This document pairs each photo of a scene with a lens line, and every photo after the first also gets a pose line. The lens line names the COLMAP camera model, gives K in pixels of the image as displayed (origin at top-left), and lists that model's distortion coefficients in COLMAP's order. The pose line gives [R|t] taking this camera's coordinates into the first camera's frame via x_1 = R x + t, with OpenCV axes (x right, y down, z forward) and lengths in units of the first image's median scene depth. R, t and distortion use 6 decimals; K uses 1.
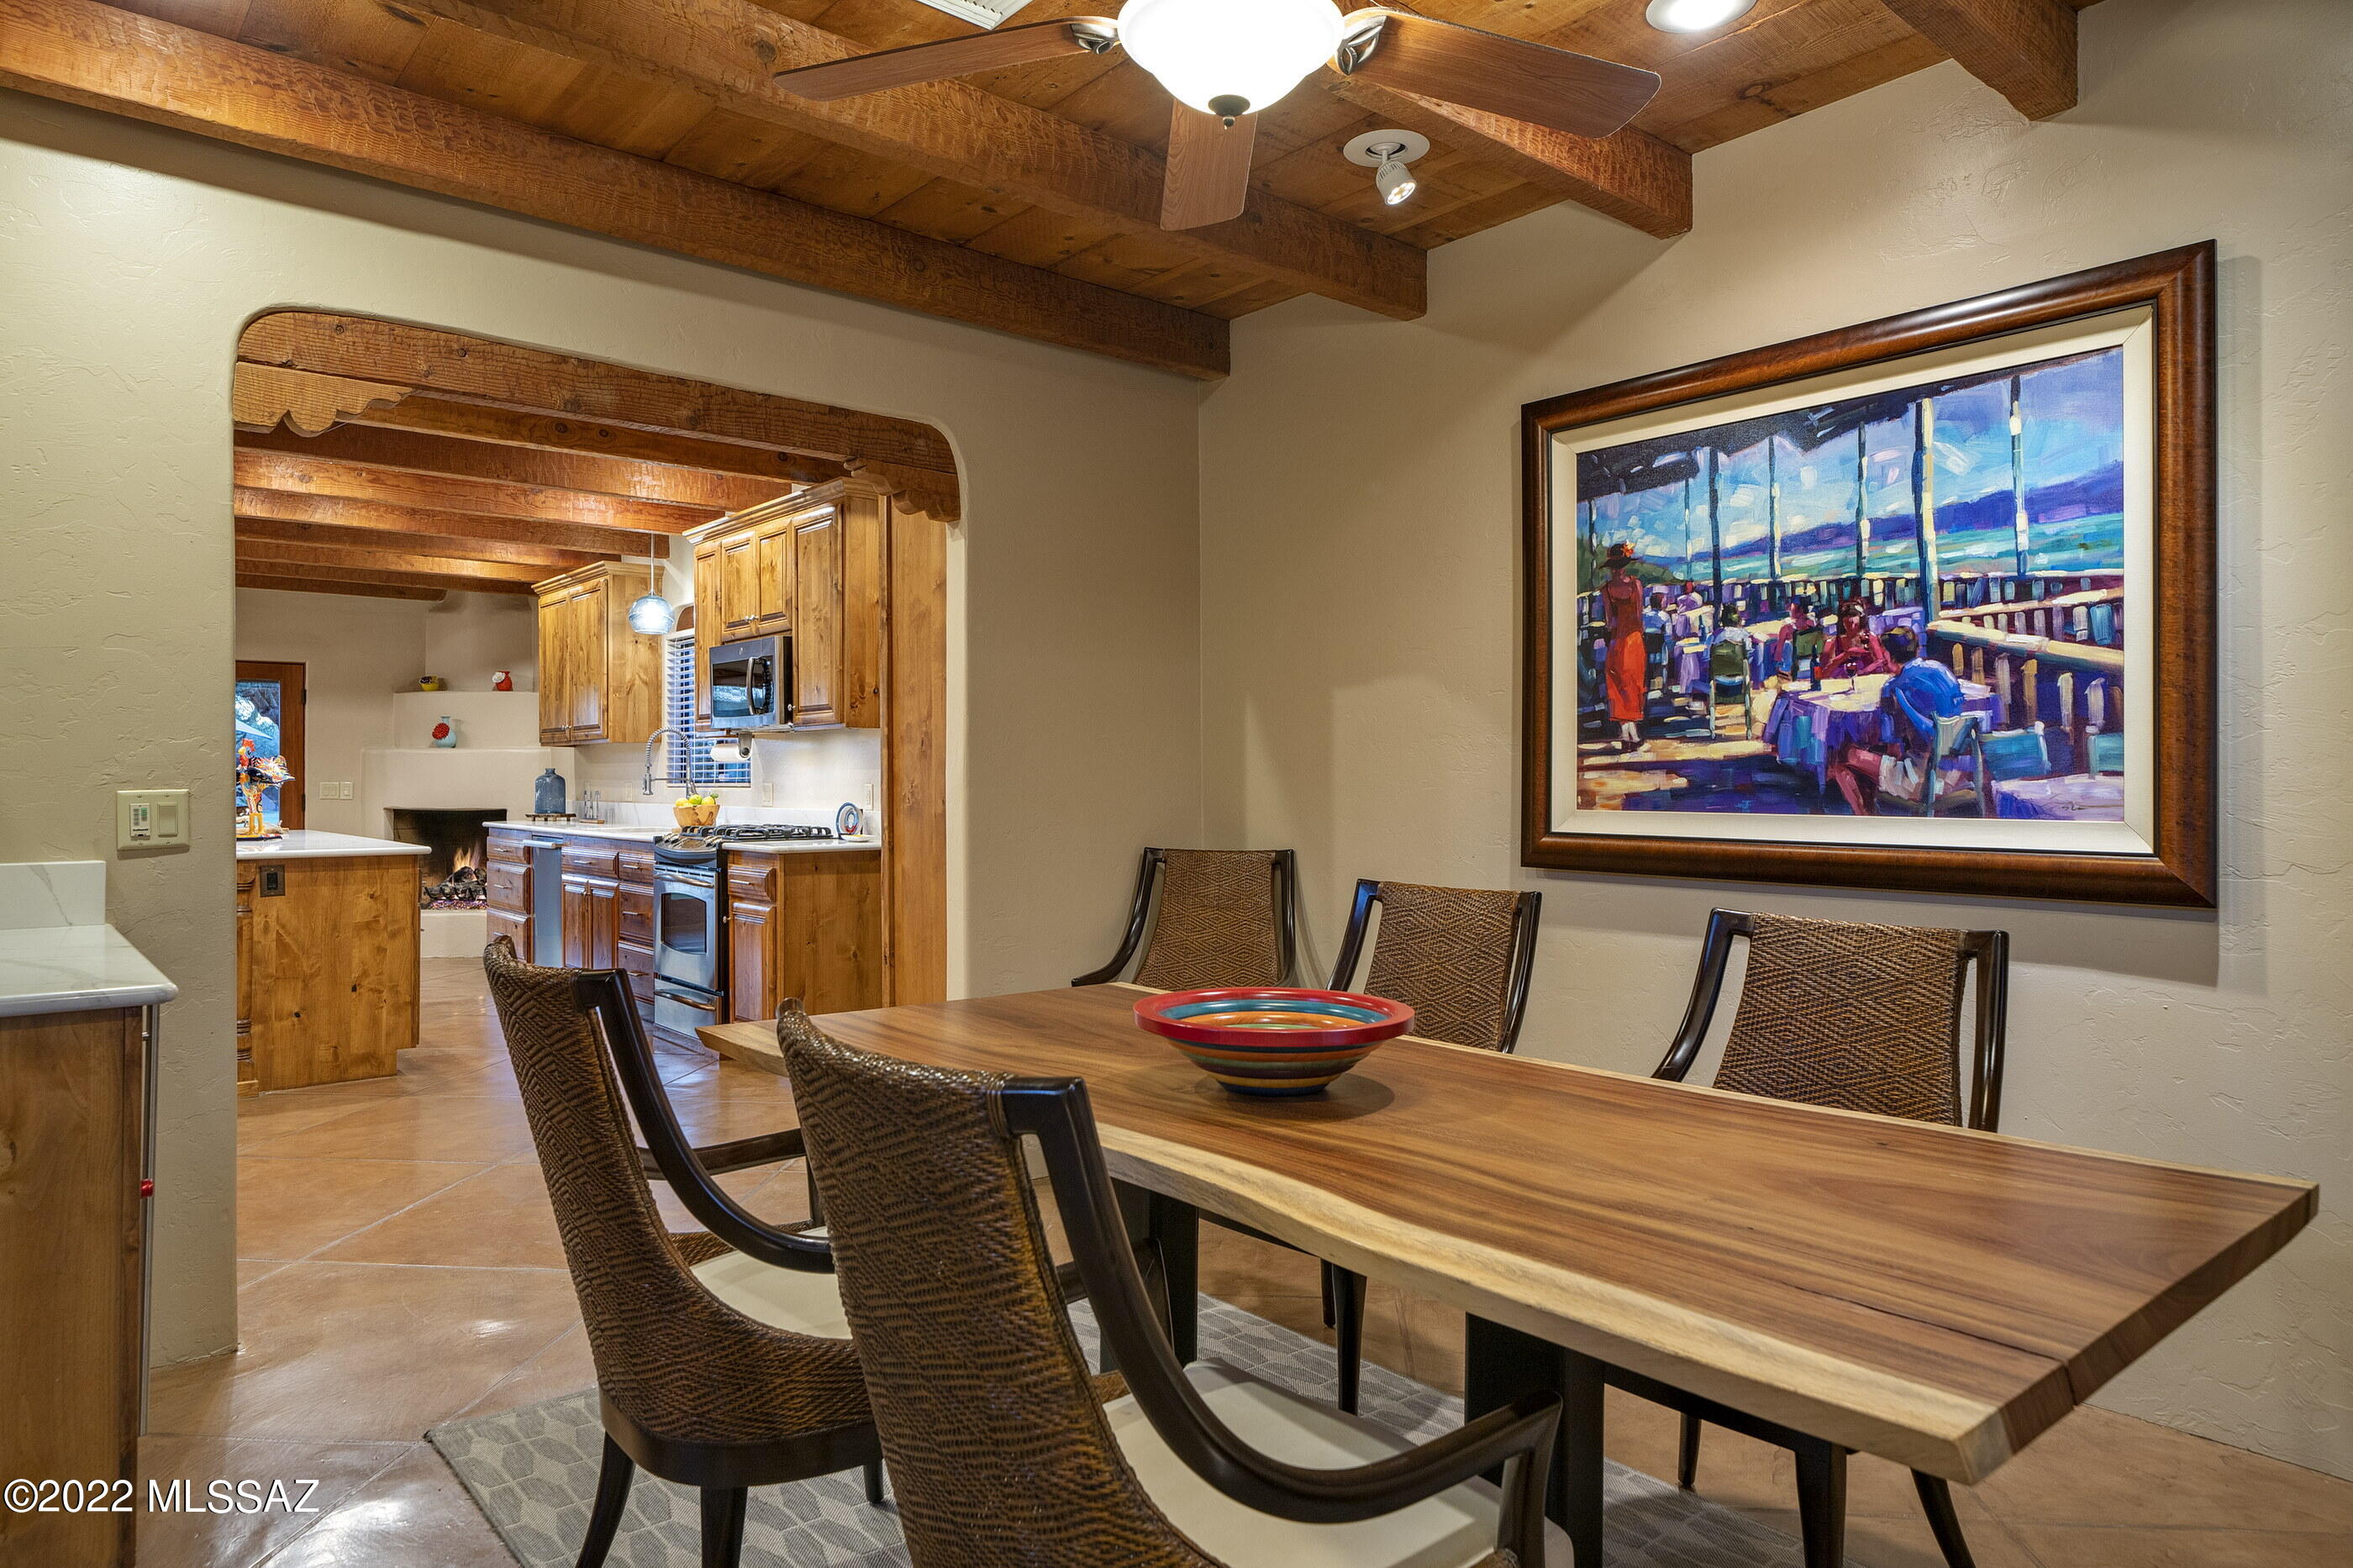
lens RADIAL K [[1432.7, 0, 1174.1], [0, 1432.7, 782.4], [0, 0, 1]] dist [-0.022154, -0.000798]
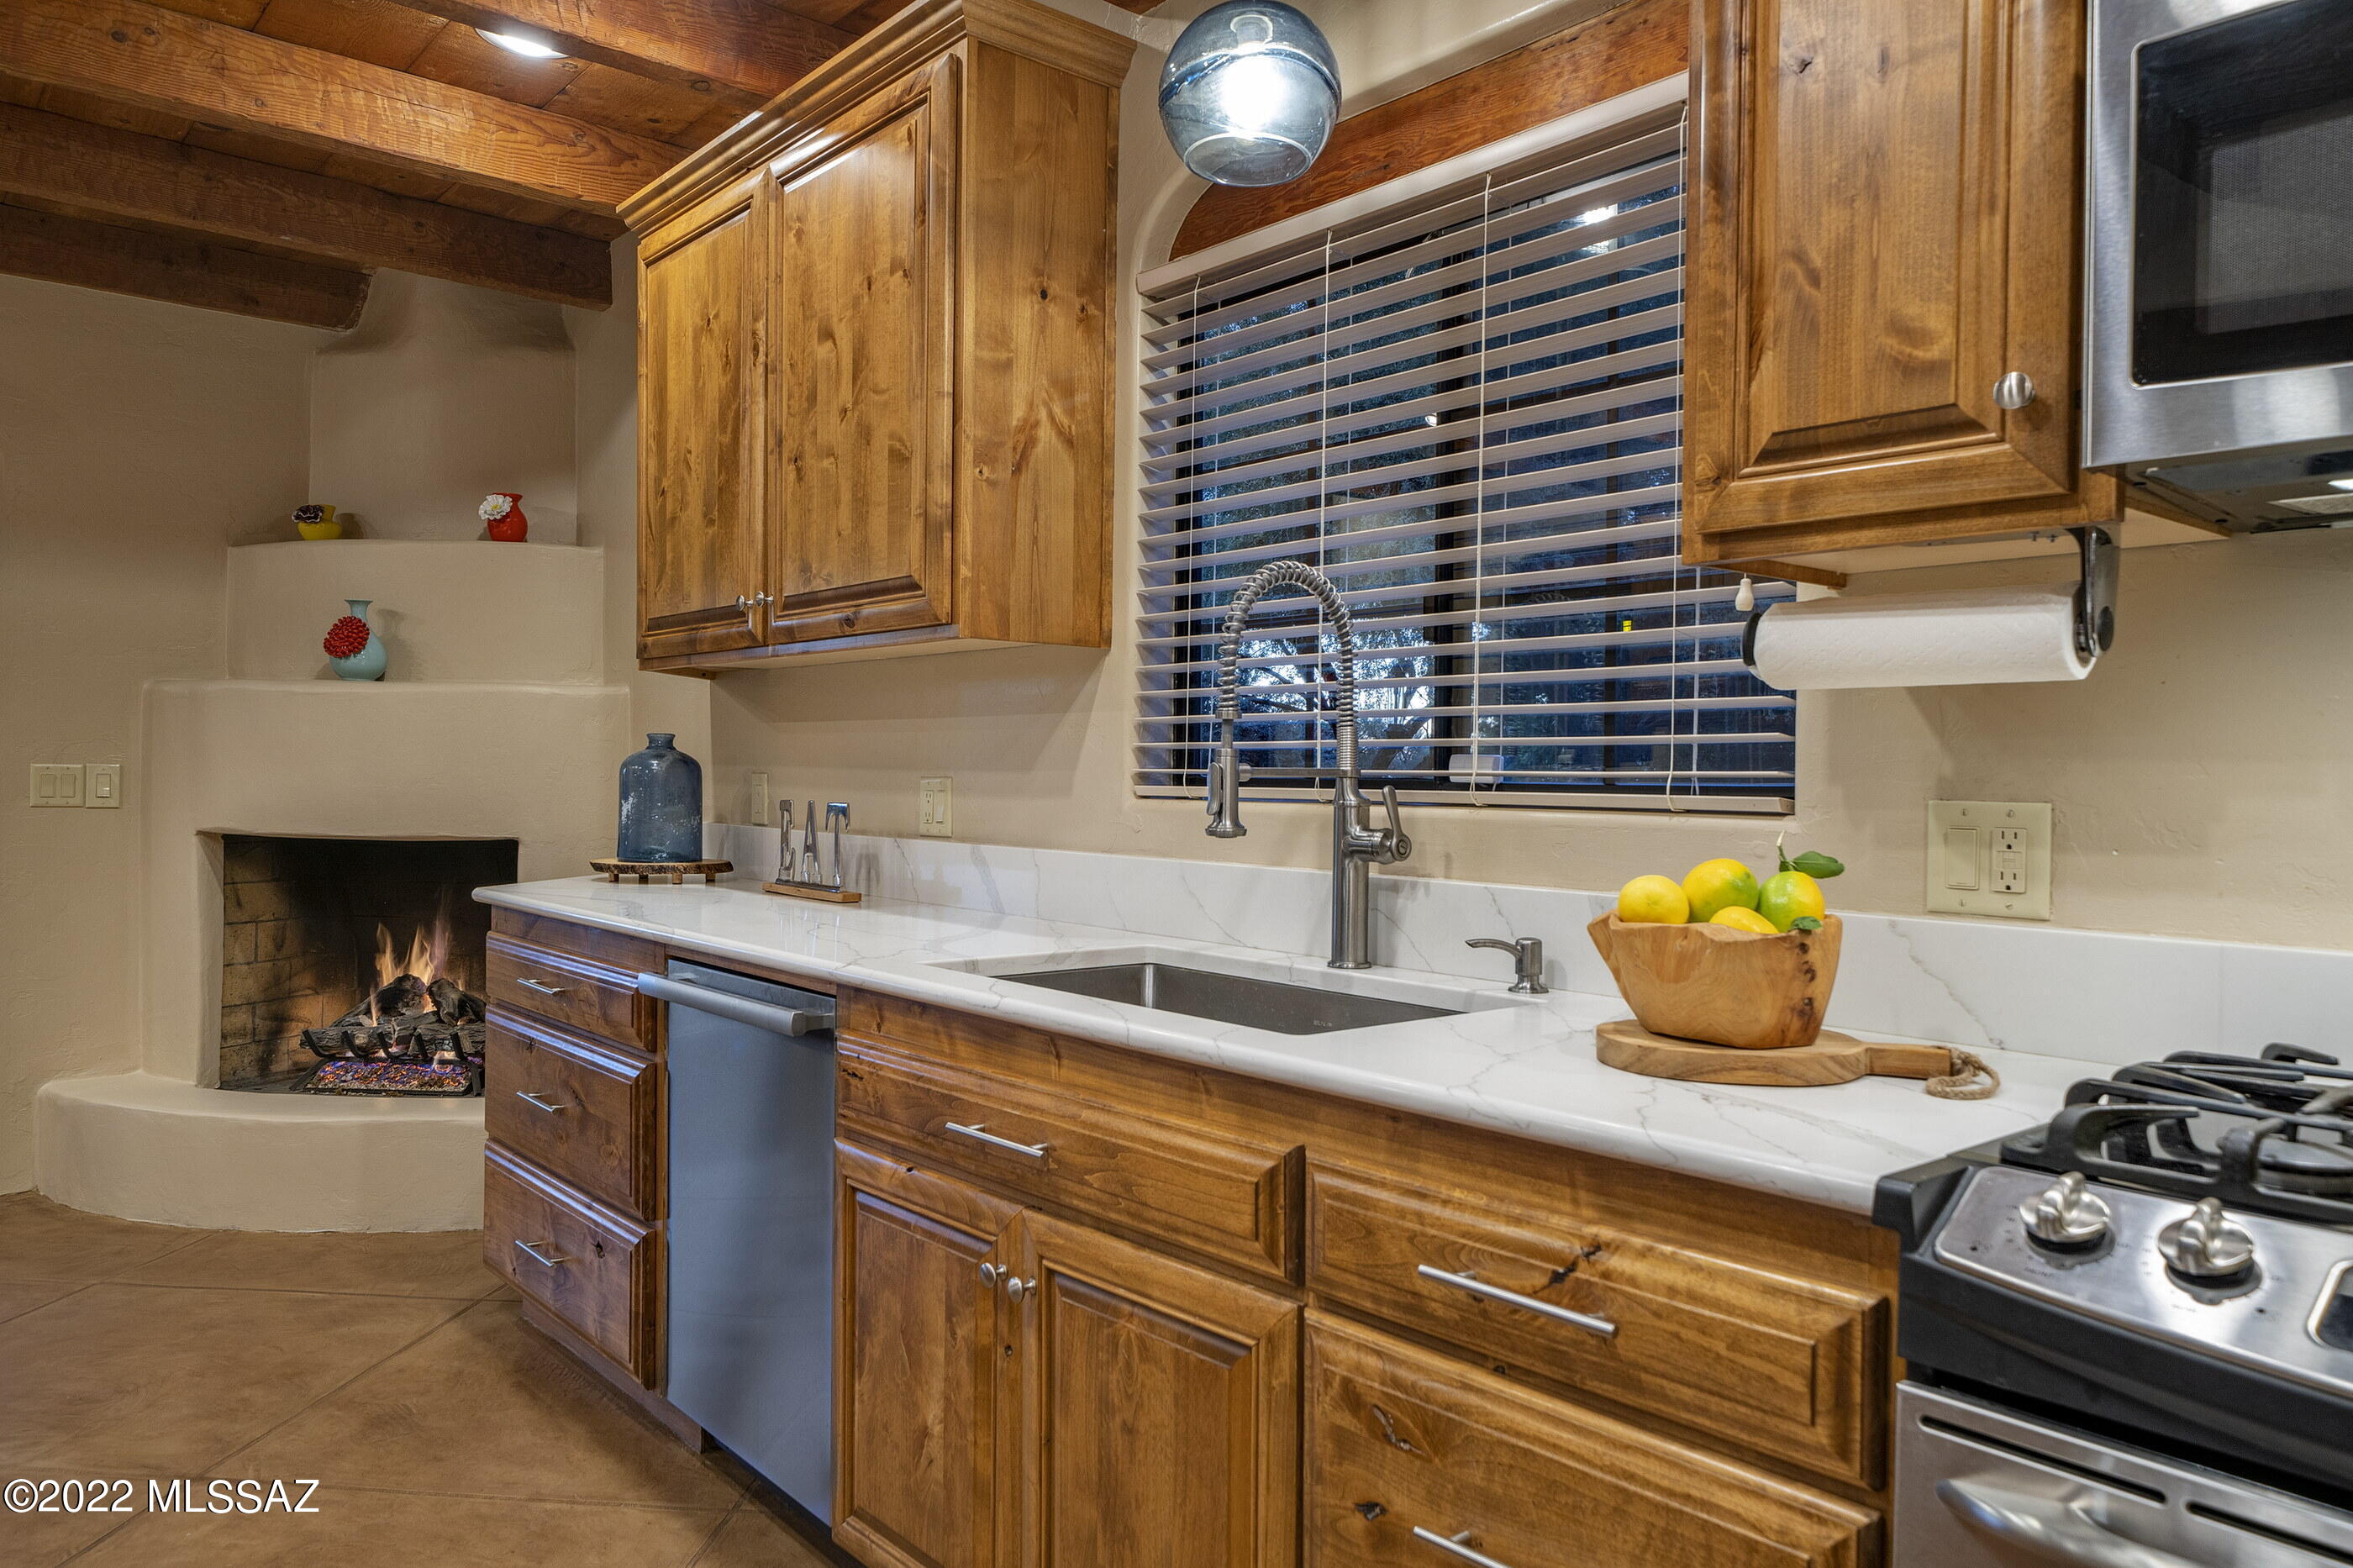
lens RADIAL K [[1590.7, 0, 1179.3], [0, 1590.7, 789.2], [0, 0, 1]] dist [0.003733, -0.001046]
pose [[0.999884, 0.010943, 0.010610, -0.327390], [-0.011060, 0.999878, 0.011007, -0.001761], [-0.010488, -0.011123, 0.999883, 0.630997]]
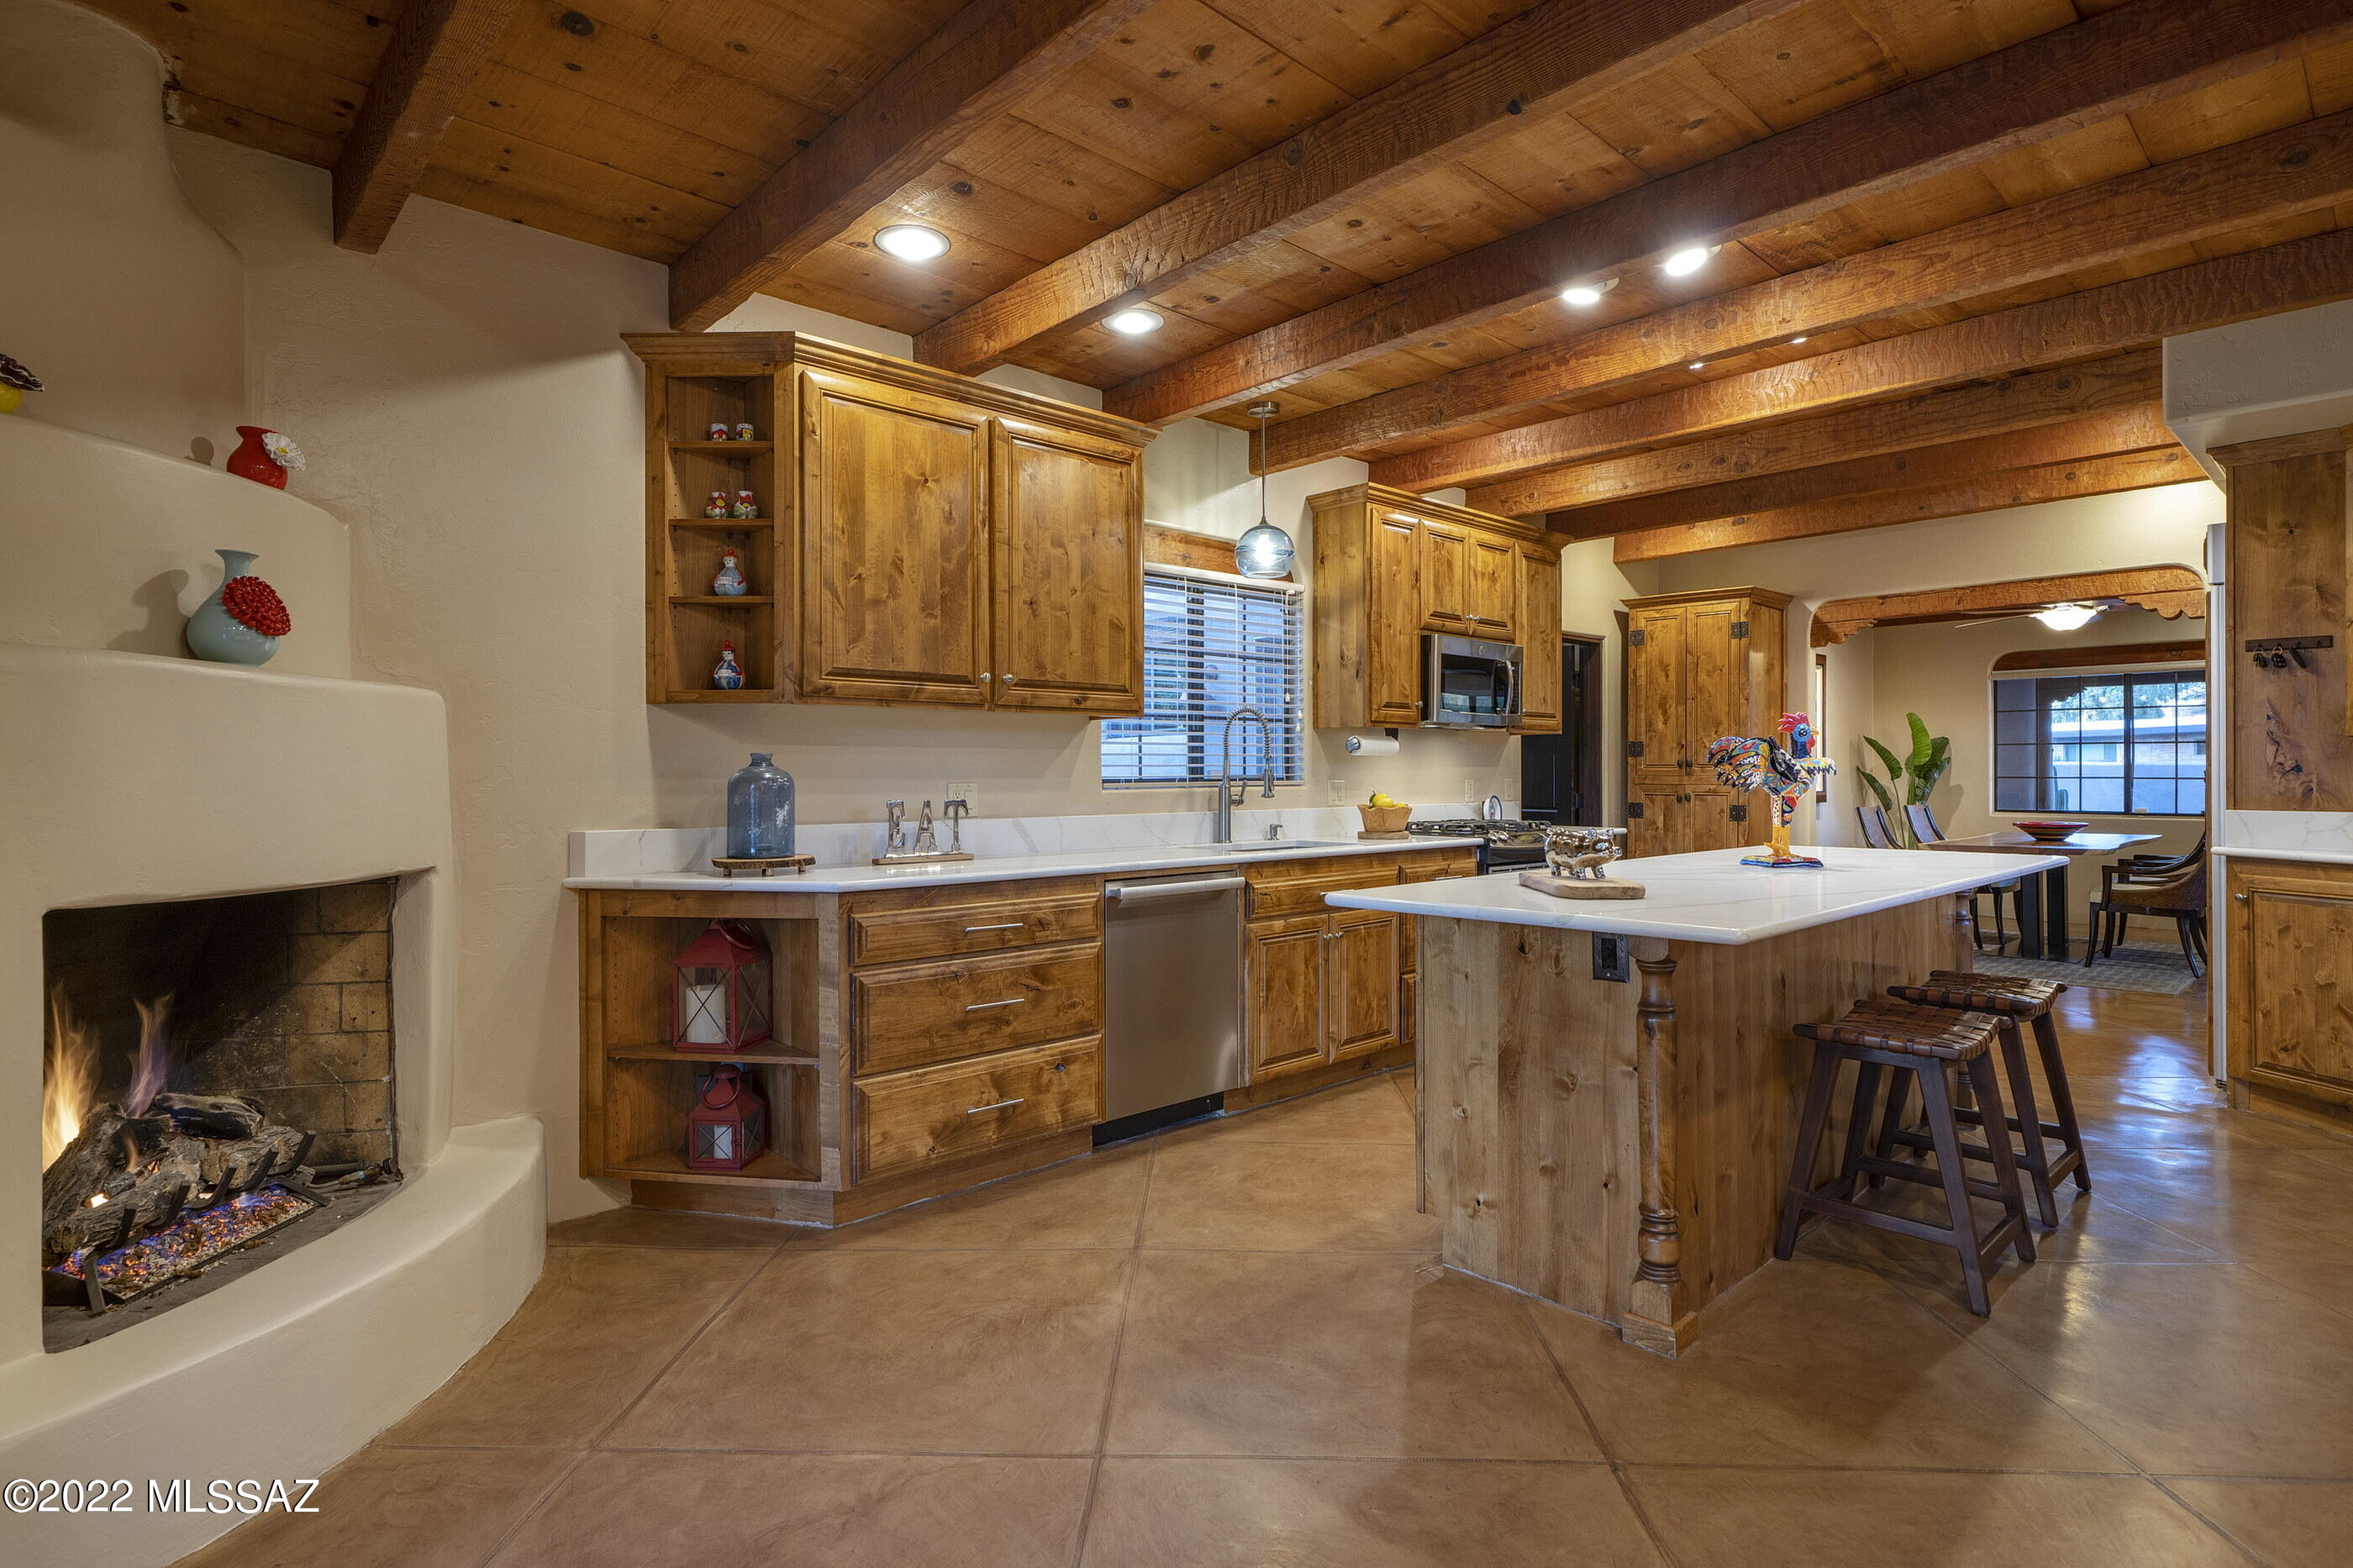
lens RADIAL K [[1194.7, 0, 1191.3], [0, 1194.7, 781.8], [0, 0, 1]] dist [0.000129, -0.000302]
pose [[-0.070963, -0.005782, 0.997462, -0.847506], [0.005293, 0.999967, 0.006174, -0.002775], [-0.997465, 0.005718, -0.070930, 0.937356]]
